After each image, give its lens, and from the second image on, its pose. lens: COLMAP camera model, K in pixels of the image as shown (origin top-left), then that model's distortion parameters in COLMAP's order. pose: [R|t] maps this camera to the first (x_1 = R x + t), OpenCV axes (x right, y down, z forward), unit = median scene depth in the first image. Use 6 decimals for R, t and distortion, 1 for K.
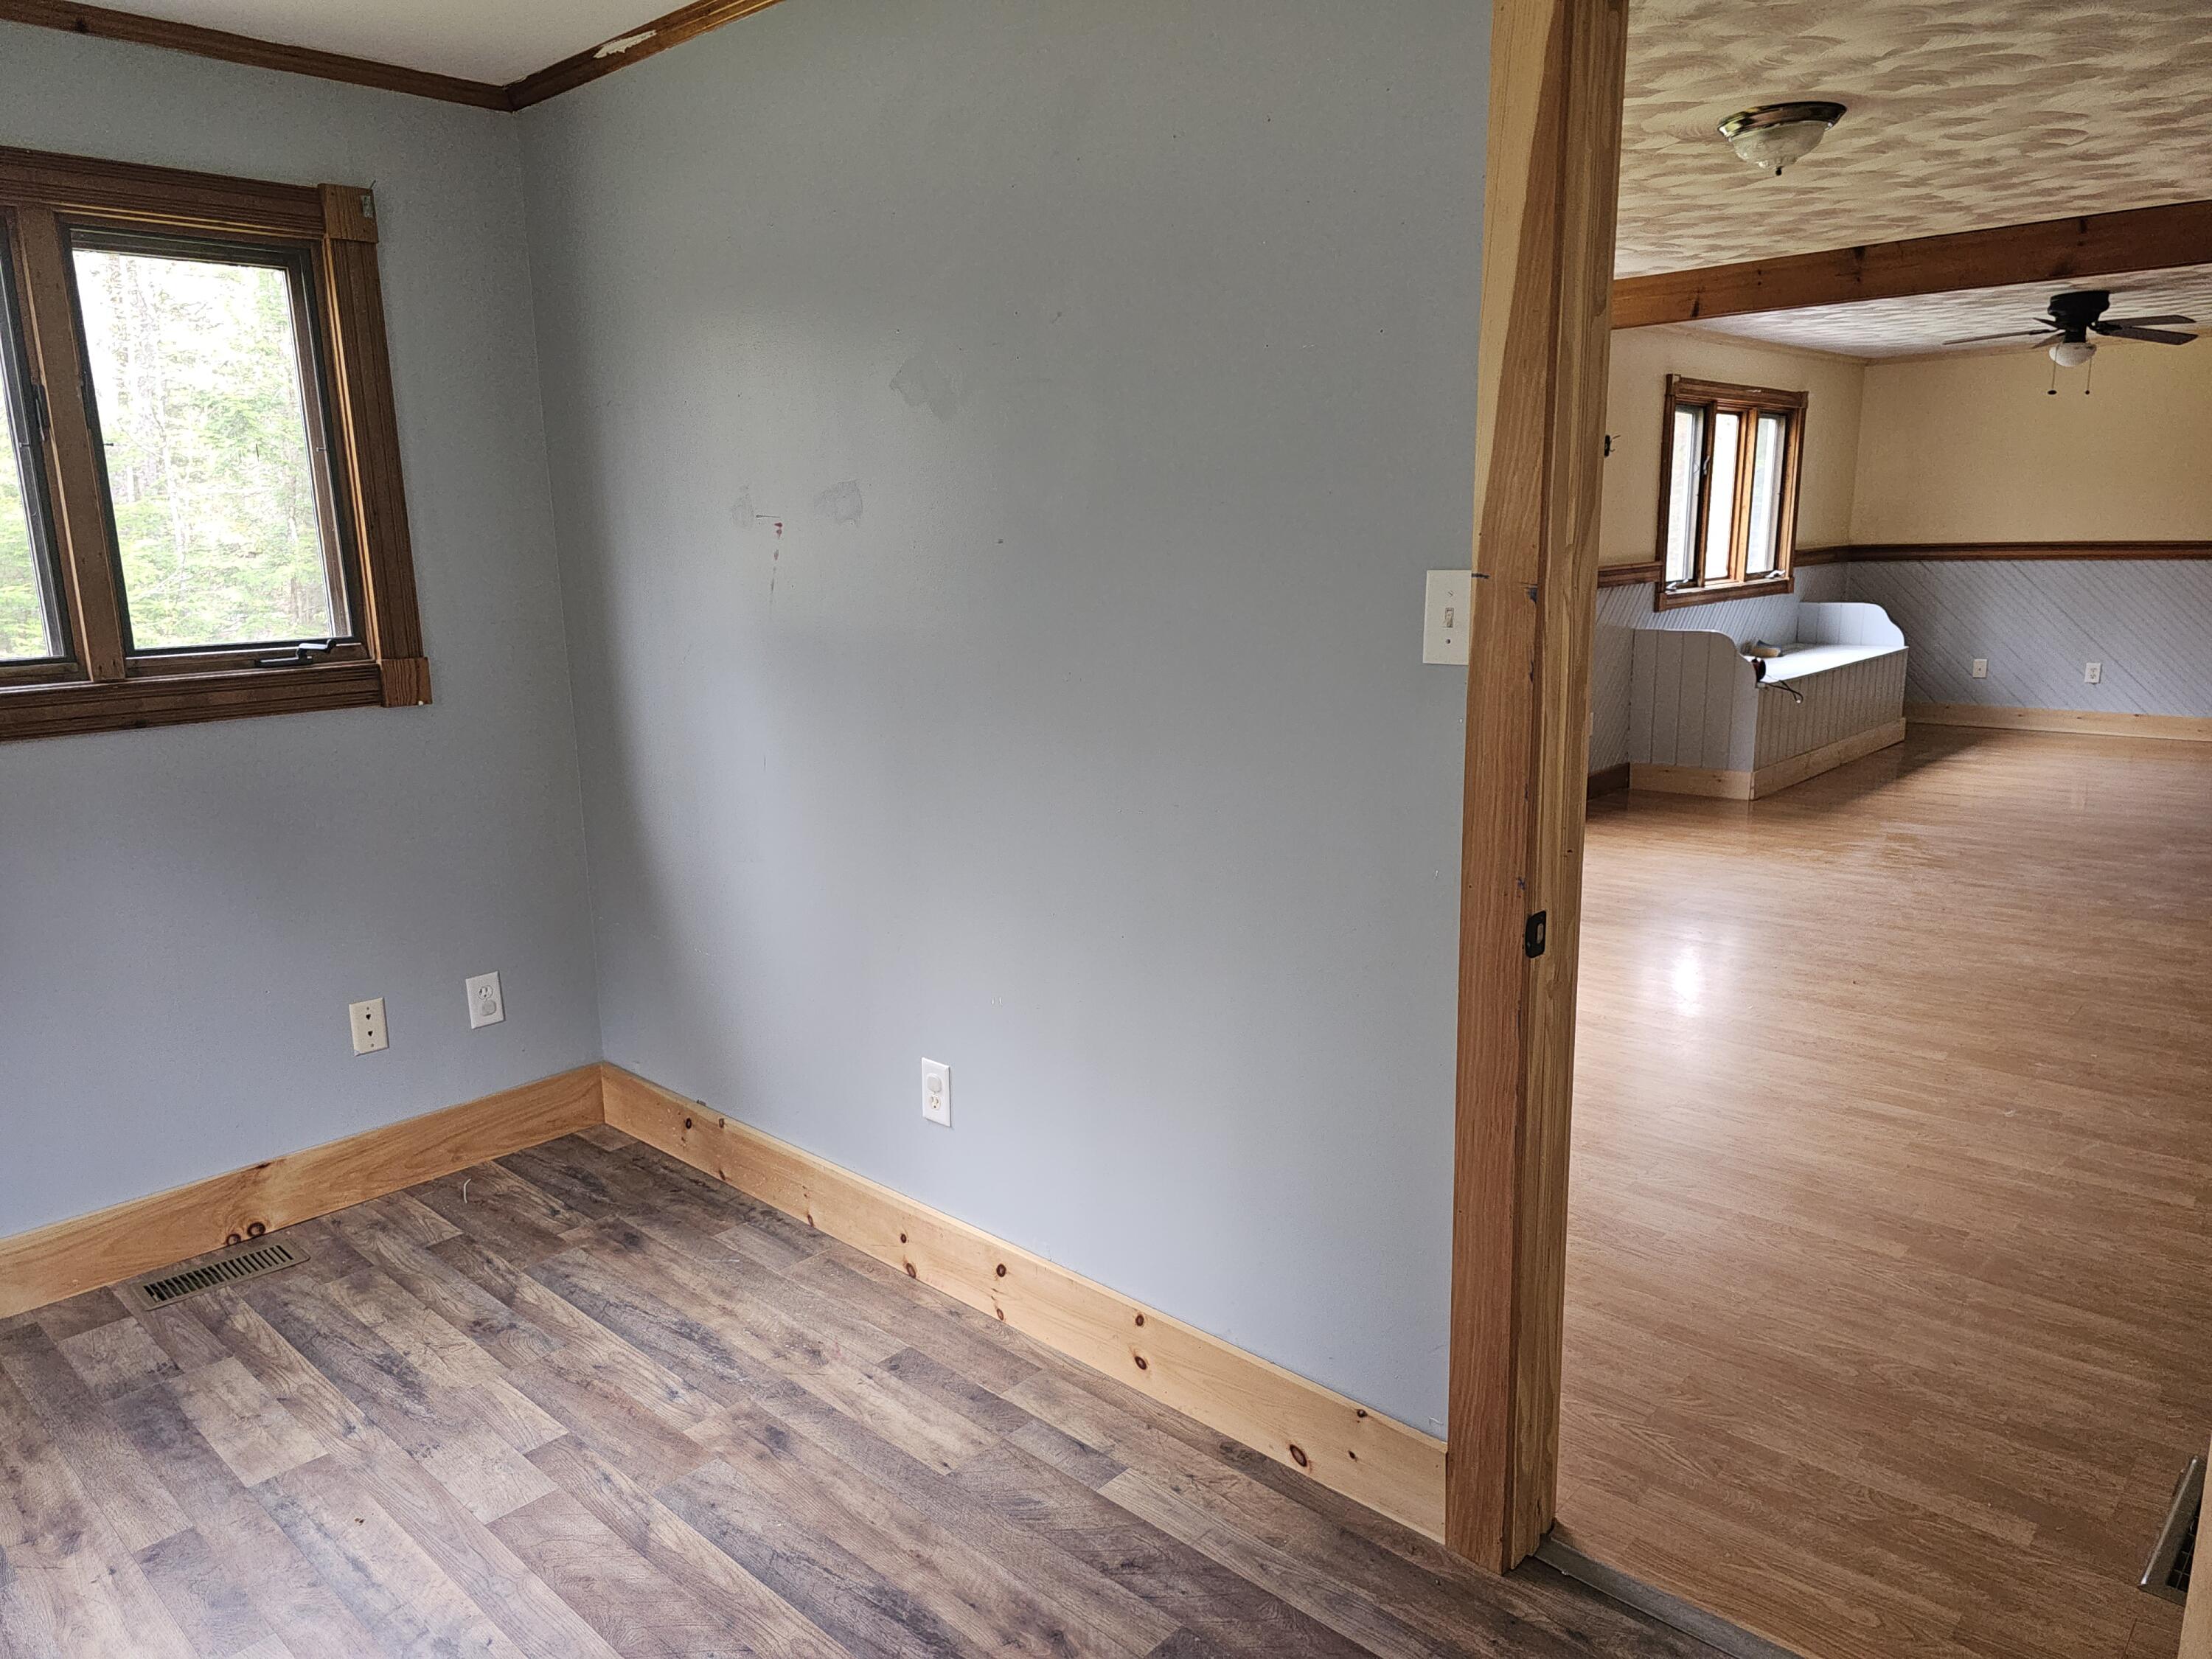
lens RADIAL K [[1456.3, 0, 1070.8], [0, 1456.3, 834.0], [0, 0, 1]] dist [0.006077, -0.033807]
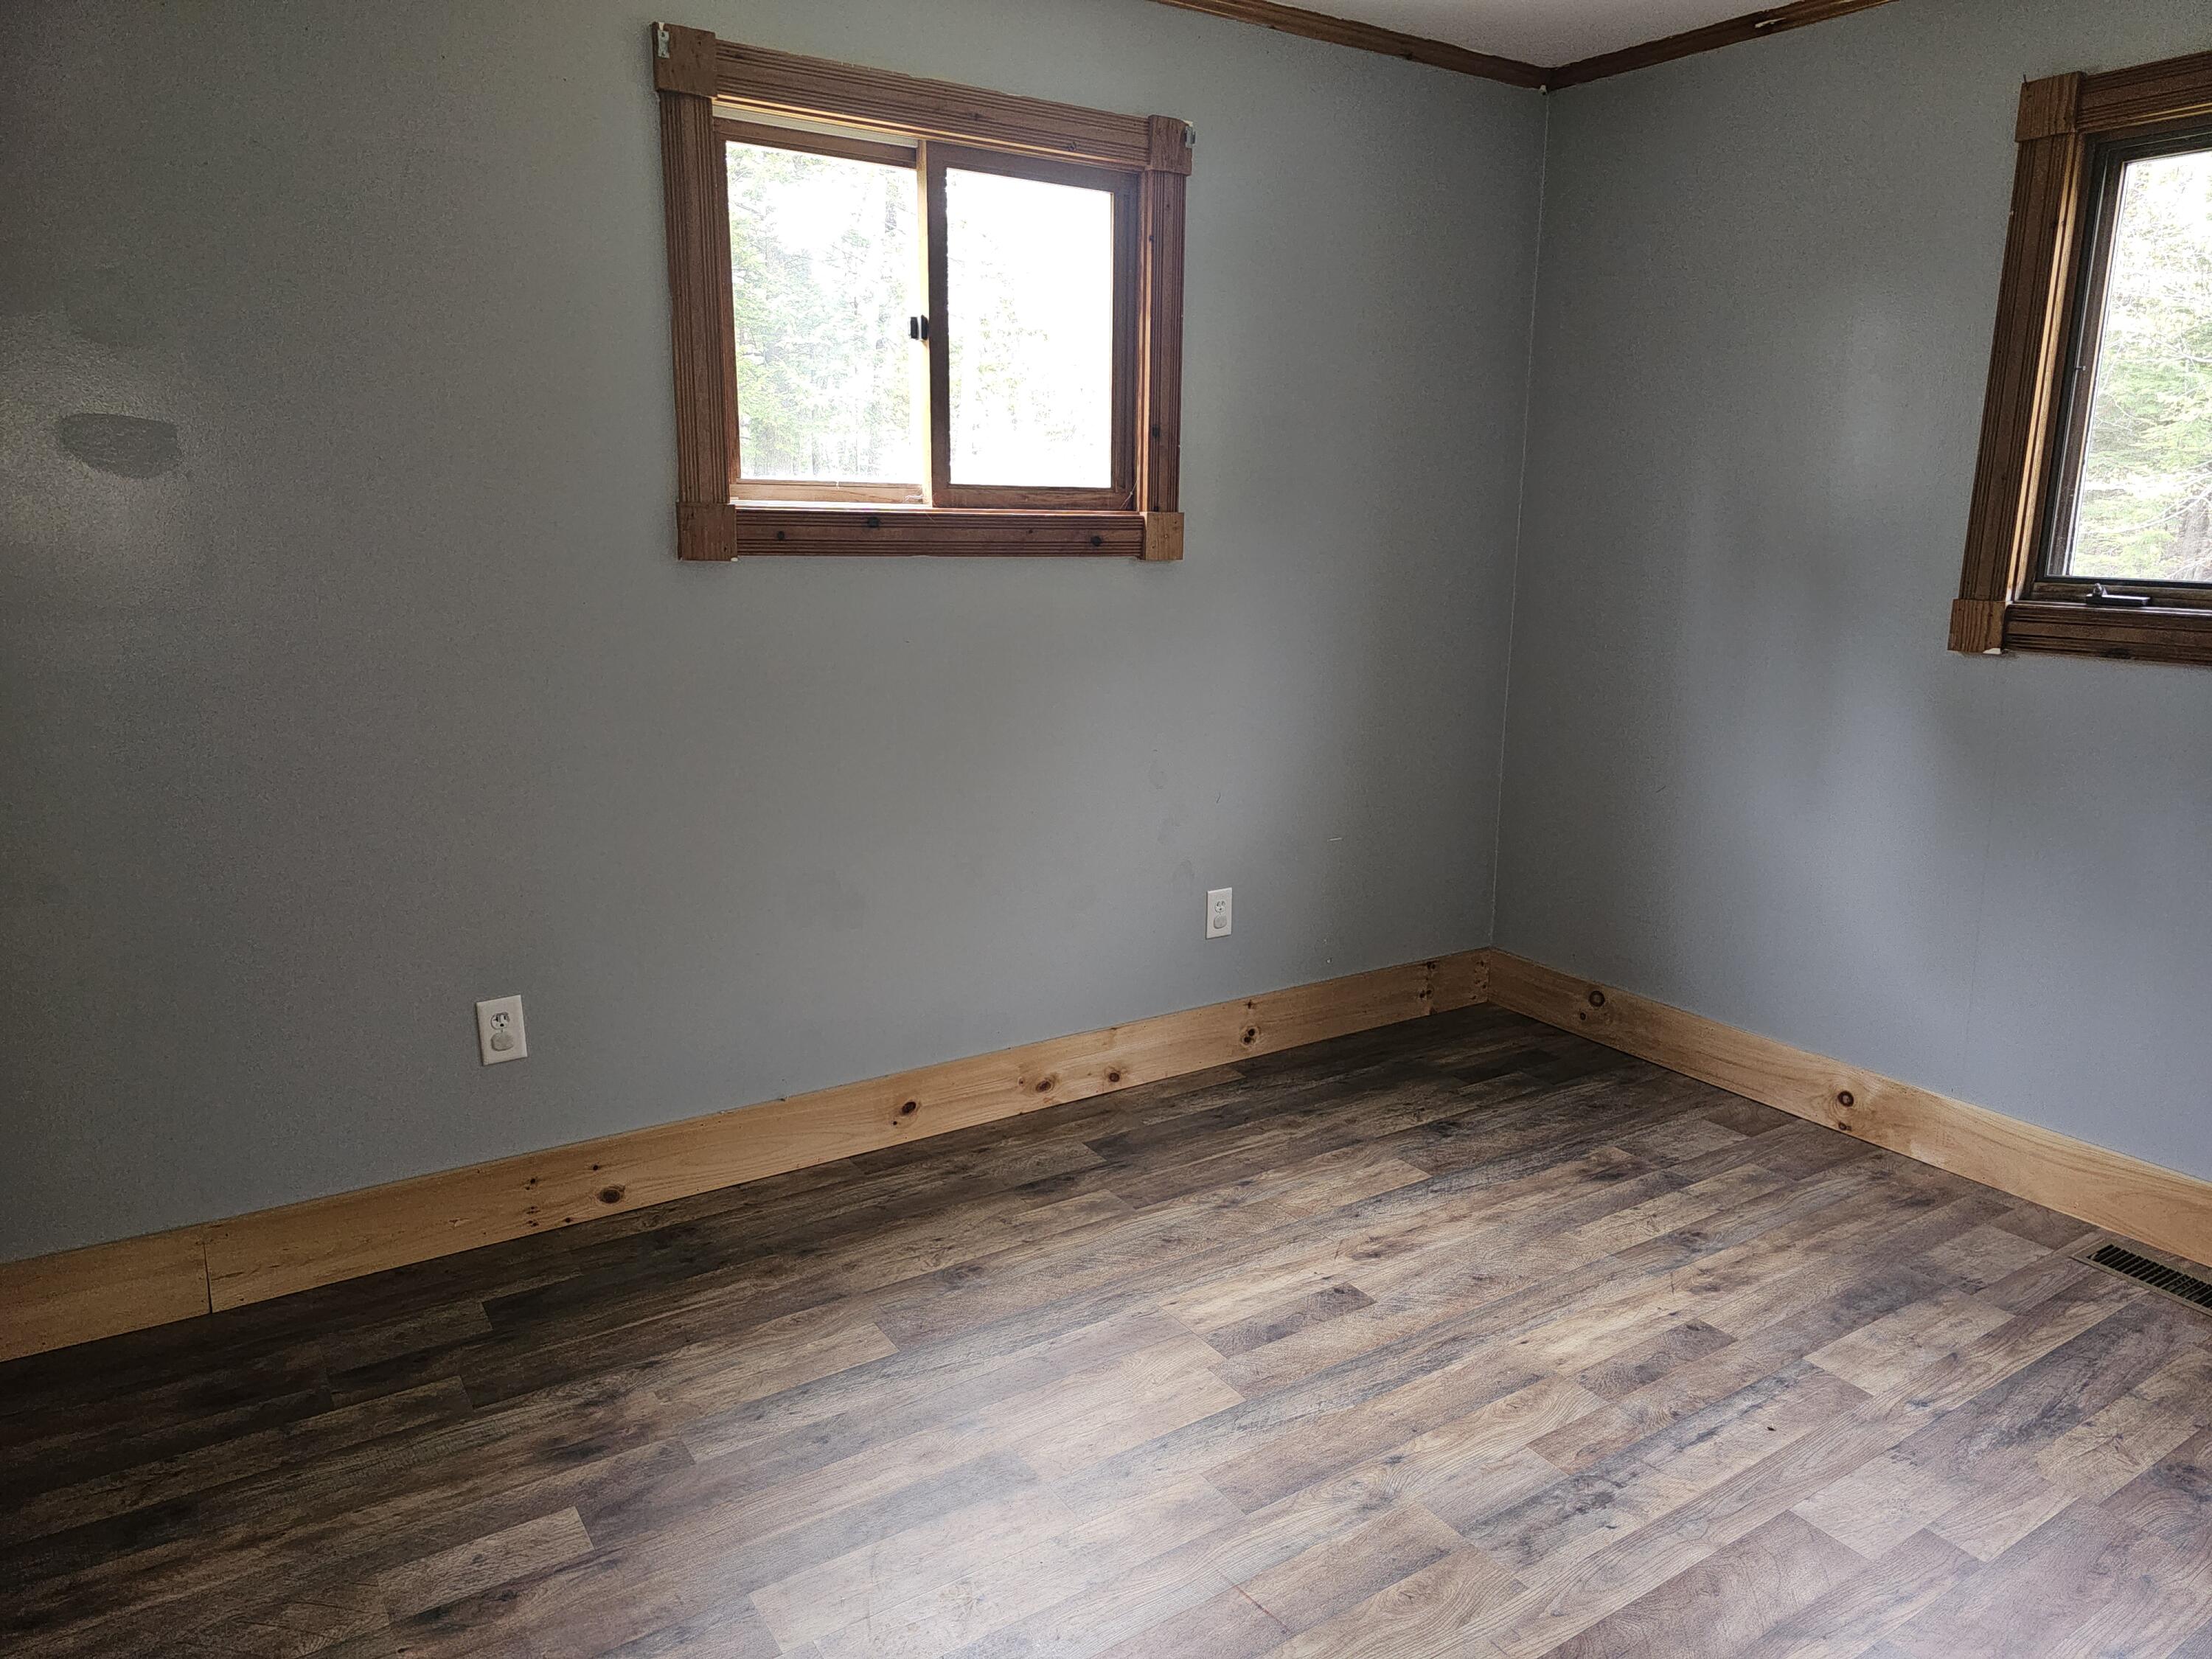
lens RADIAL K [[1487.0, 0, 1106.0], [0, 1487.0, 829.5], [0, 0, 1]] dist [0.092200, -0.102730]
pose [[-0.240294, 0.220726, -0.945272, 0.434217], [-0.206515, 0.939886, 0.271965, -0.080435], [0.948478, 0.260564, -0.180265, 0.571865]]
